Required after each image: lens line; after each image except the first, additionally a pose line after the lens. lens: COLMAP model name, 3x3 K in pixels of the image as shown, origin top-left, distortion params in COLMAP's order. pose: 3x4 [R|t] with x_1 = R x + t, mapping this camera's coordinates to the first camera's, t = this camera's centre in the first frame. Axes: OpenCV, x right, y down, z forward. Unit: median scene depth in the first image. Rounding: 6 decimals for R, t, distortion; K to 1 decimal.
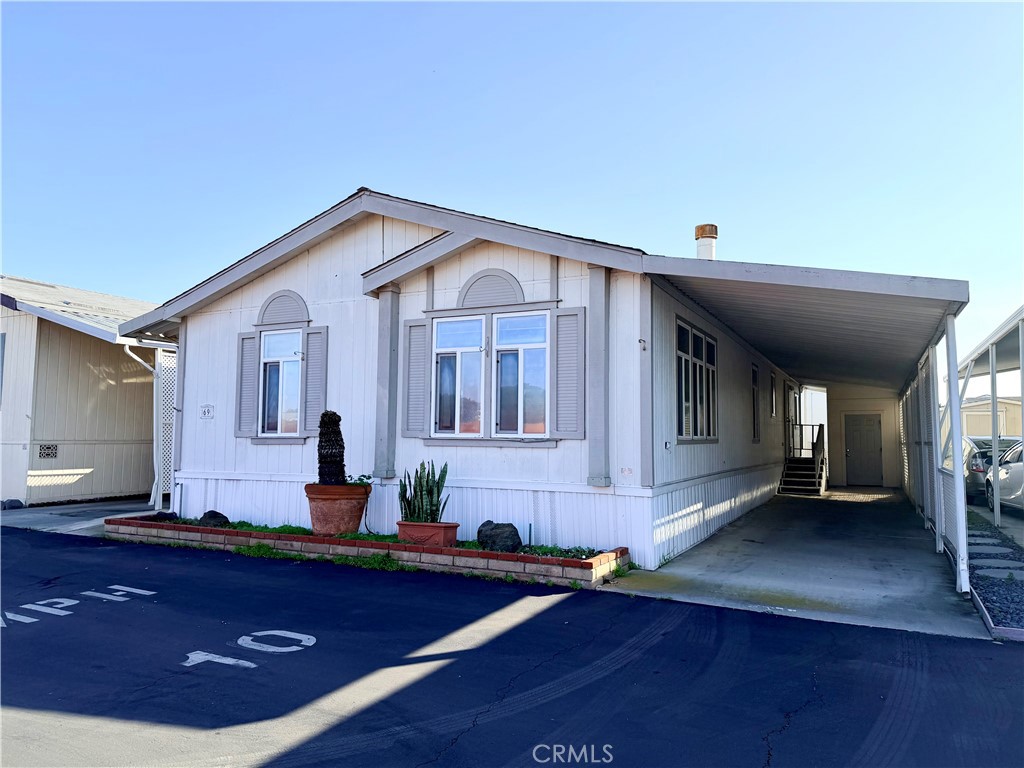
lens RADIAL K [[720.2, 0, 514.5], [0, 720.2, 379.5], [0, 0, 1]] dist [0.074314, -0.082932]
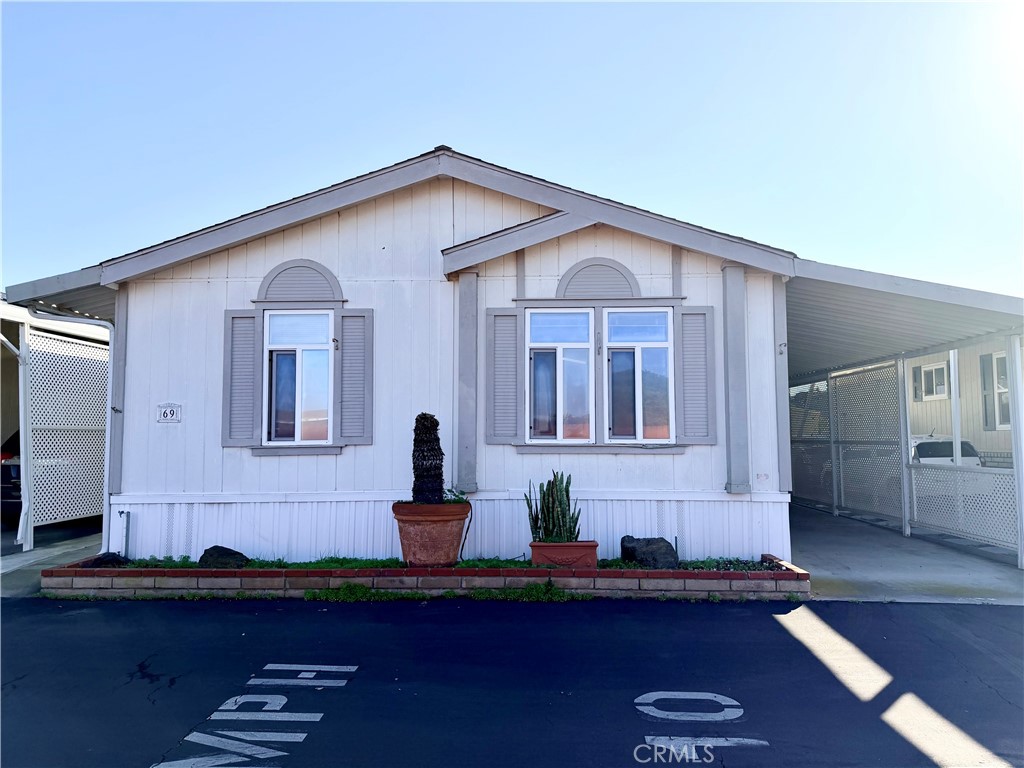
lens RADIAL K [[720.2, 0, 507.1], [0, 720.2, 381.1], [0, 0, 1]] dist [0.074314, -0.082932]
pose [[0.908841, 0.021722, 0.416576, -0.486868], [-0.022403, 0.999744, -0.003255, 0.007104], [-0.416540, -0.006374, 0.909095, 0.209260]]
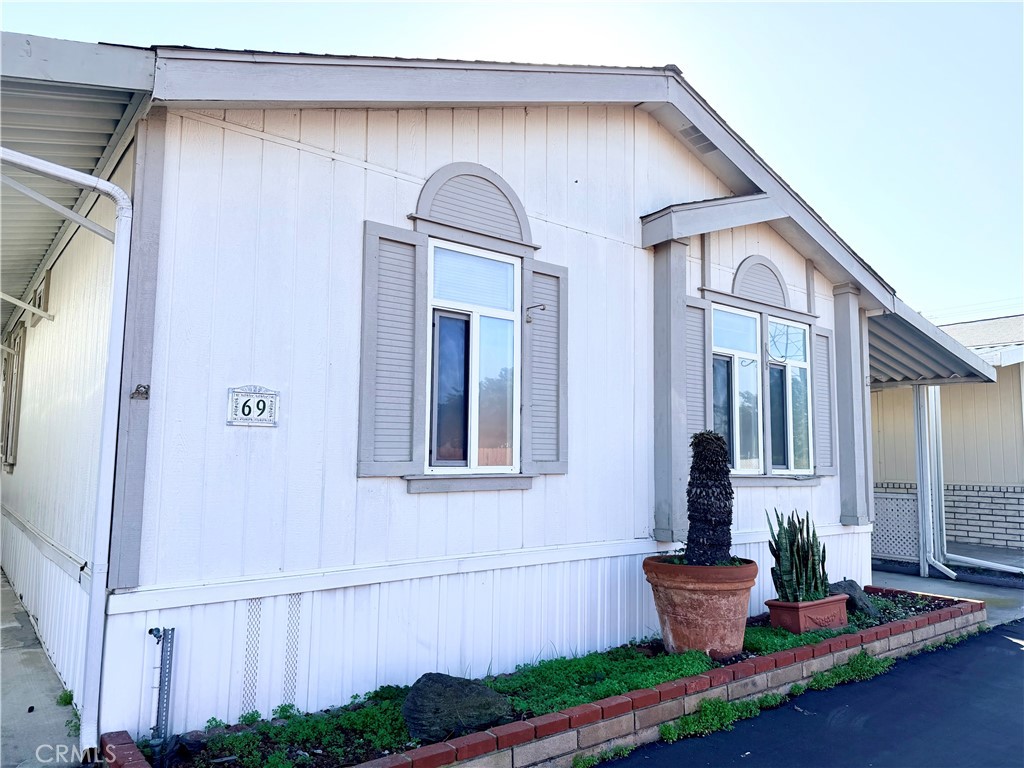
lens RADIAL K [[720.2, 0, 518.1], [0, 720.2, 383.7], [0, 0, 1]] dist [0.074314, -0.082932]
pose [[0.420705, 0.092413, 0.902478, -0.799610], [-0.081928, 0.994603, -0.063654, 0.052145], [-0.903491, -0.047159, 0.426006, 0.850485]]
